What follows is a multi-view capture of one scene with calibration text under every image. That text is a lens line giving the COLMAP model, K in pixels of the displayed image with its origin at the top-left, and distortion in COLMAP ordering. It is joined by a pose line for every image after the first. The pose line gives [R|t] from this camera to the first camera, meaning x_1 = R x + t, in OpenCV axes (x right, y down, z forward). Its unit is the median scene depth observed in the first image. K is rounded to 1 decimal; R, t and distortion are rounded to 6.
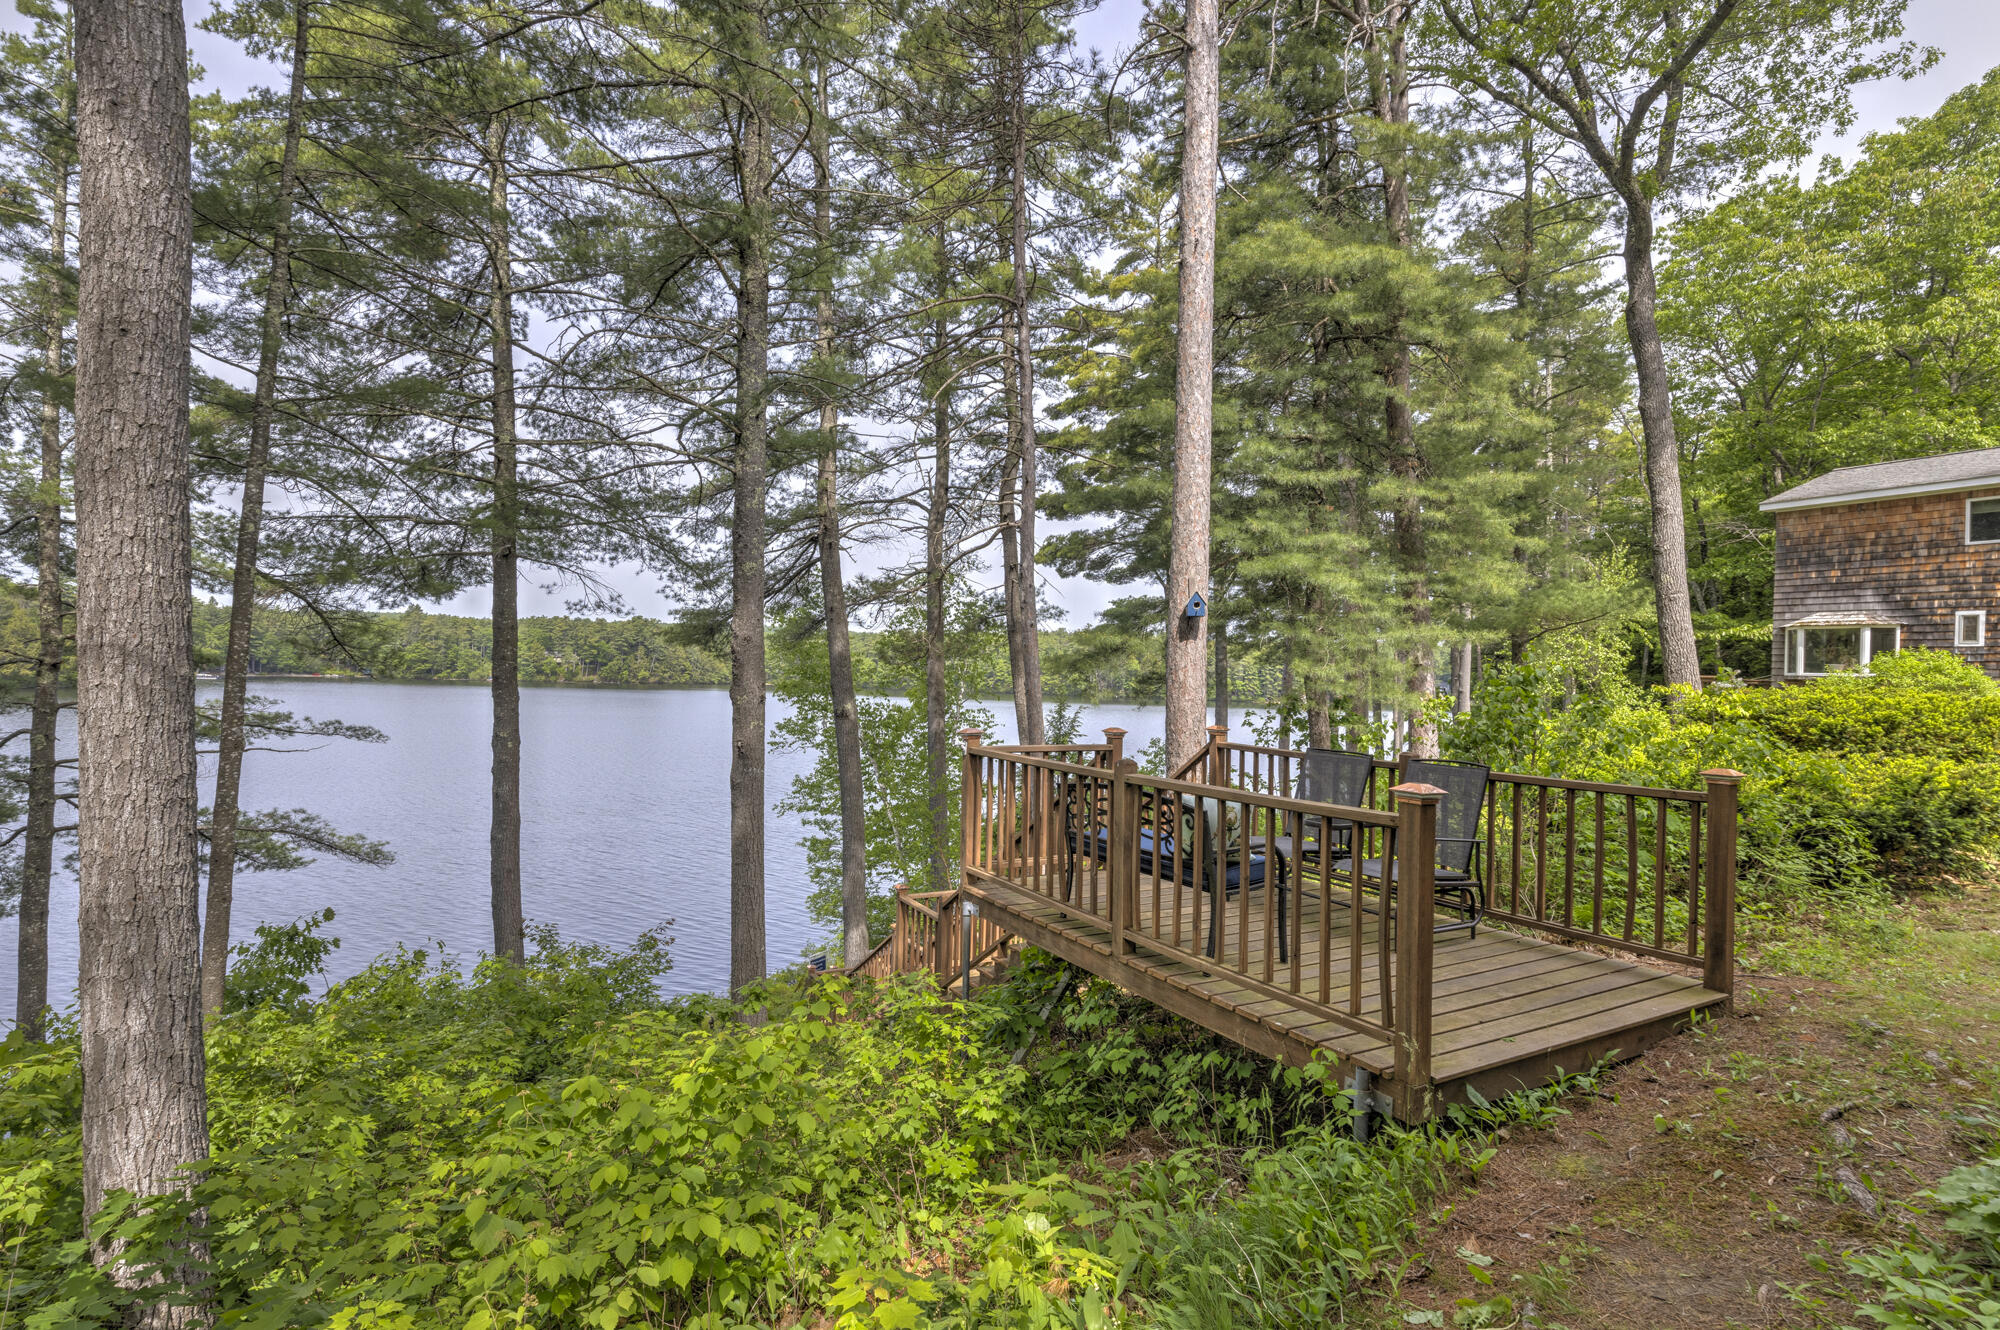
lens RADIAL K [[906.9, 0, 933.2], [0, 906.9, 670.0], [0, 0, 1]] dist [-0.000237, 0.000669]
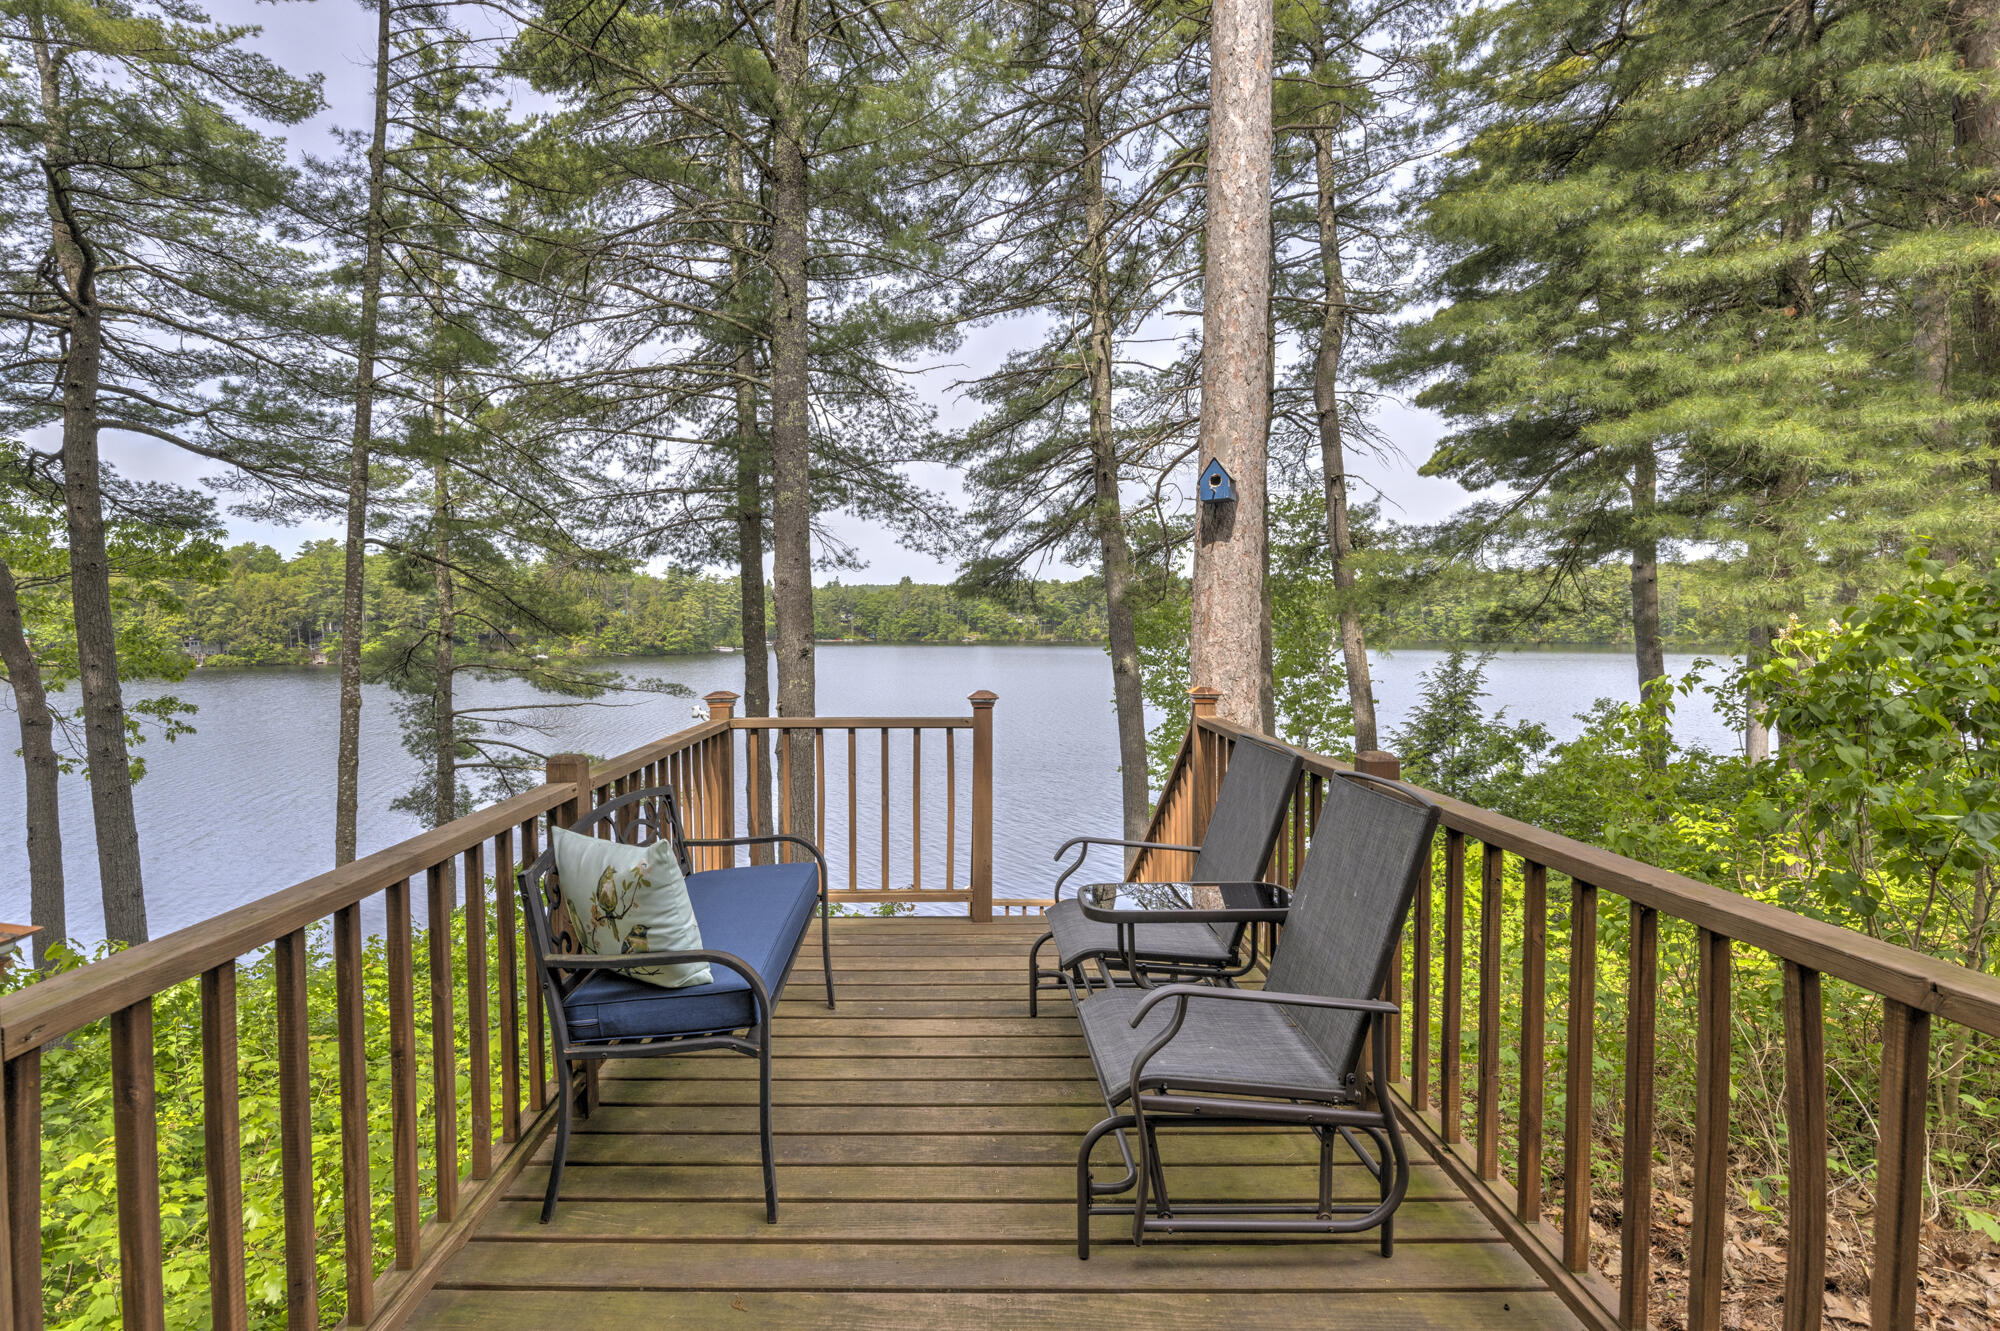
lens RADIAL K [[906.9, 0, 933.2], [0, 906.9, 670.5], [0, 0, 1]] dist [-0.000237, 0.000669]
pose [[0.884238, -0.007537, -0.466975, 0.184933], [0.030703, 0.998645, 0.042019, 0.009334], [0.466026, -0.051492, 0.883272, 0.180025]]
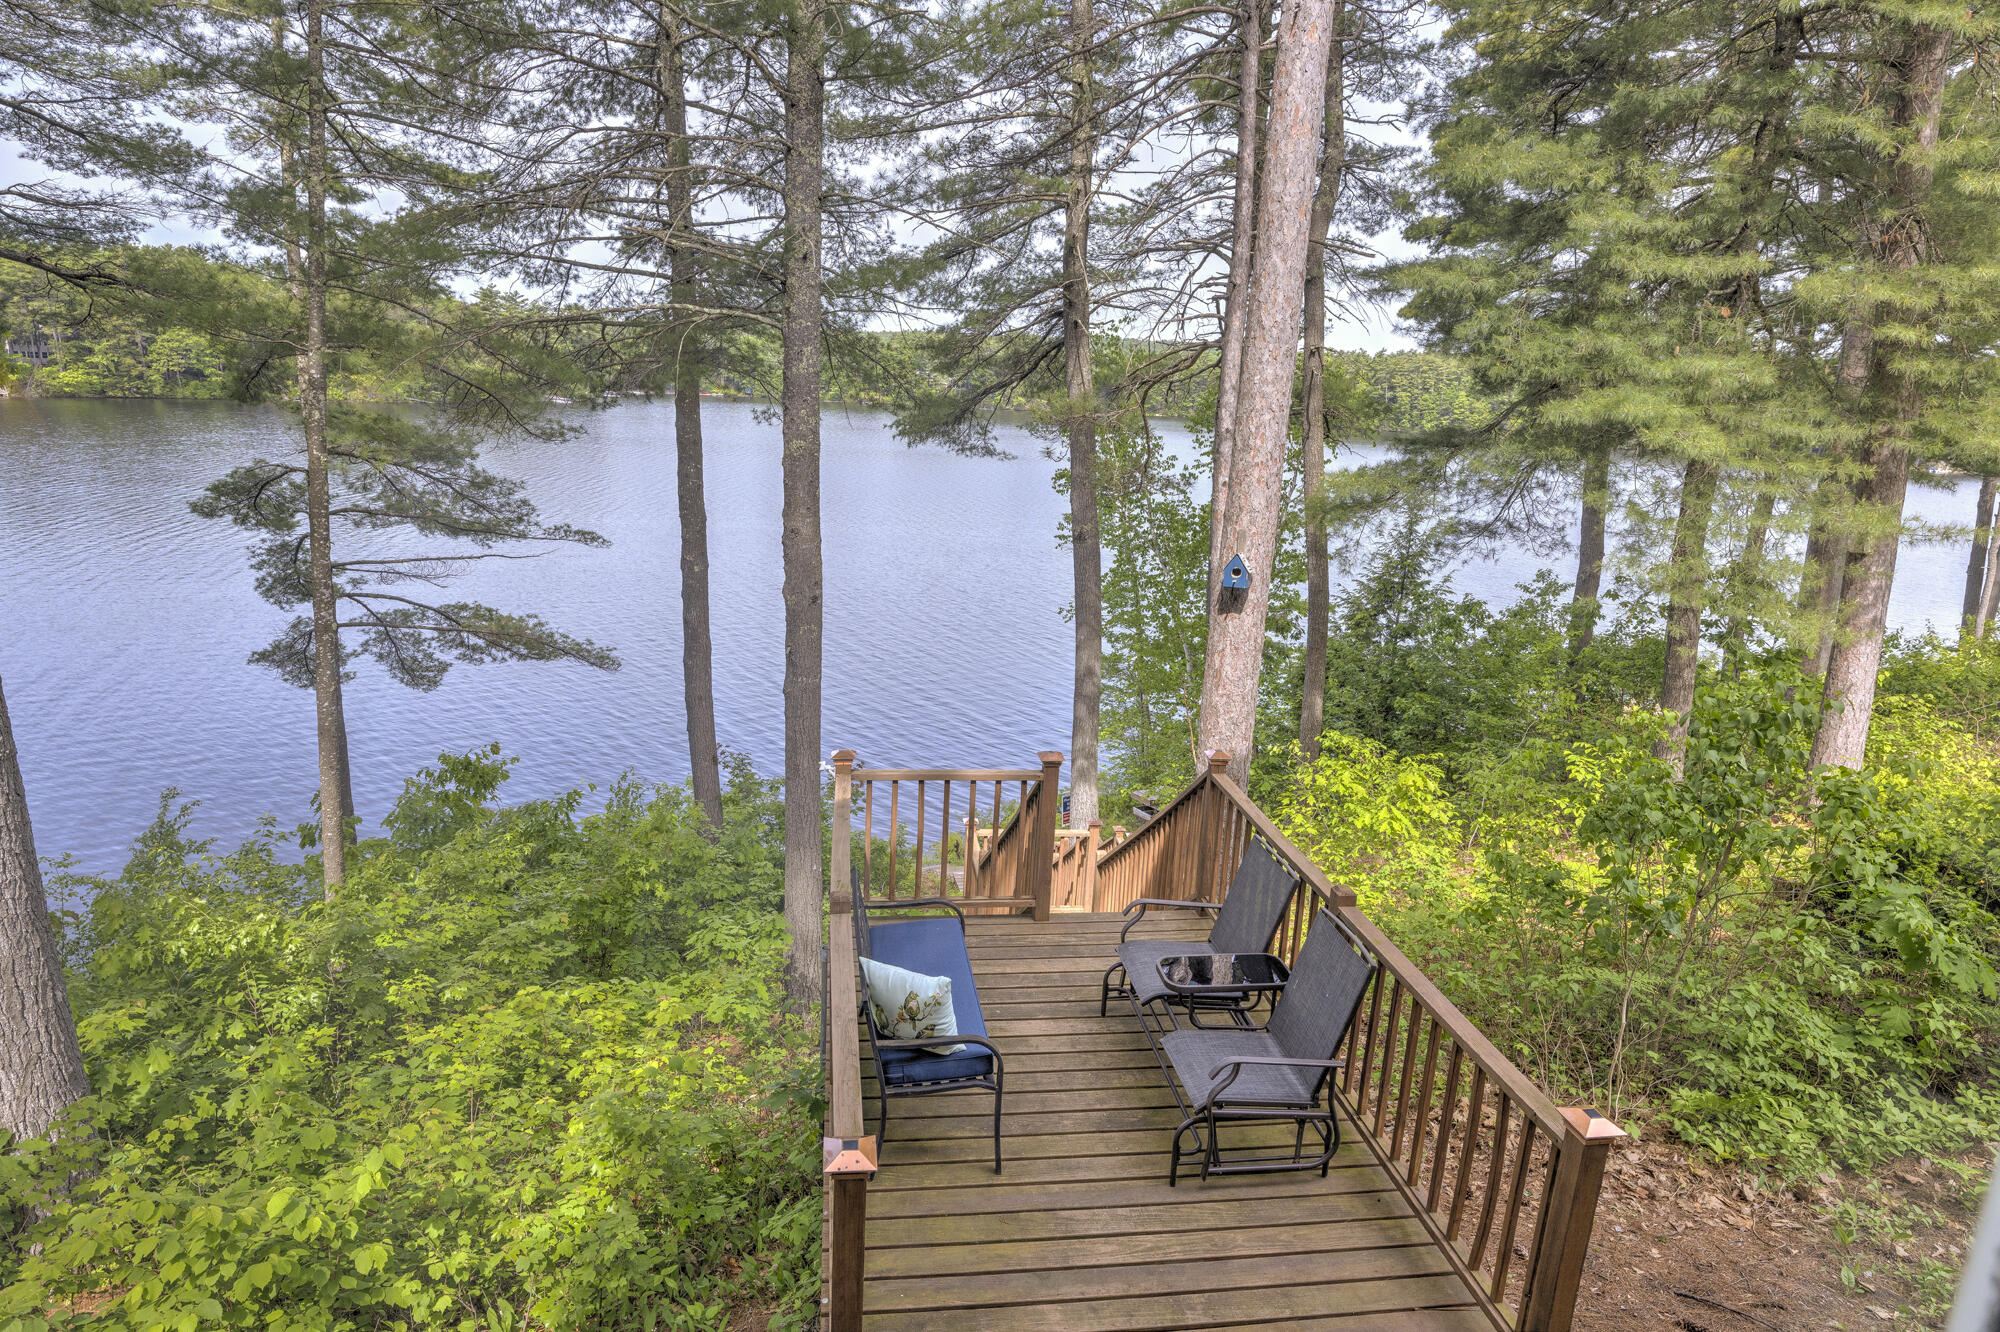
lens RADIAL K [[1068.4, 0, 964.2], [0, 1068.4, 643.0], [0, 0, 1]] dist [-0.005716, -0.000331]
pose [[0.936169, 0.090512, -0.339698, 0.175805], [-0.011964, 0.973931, 0.226530, -0.095712], [0.351346, -0.208006, 0.912847, 0.061797]]
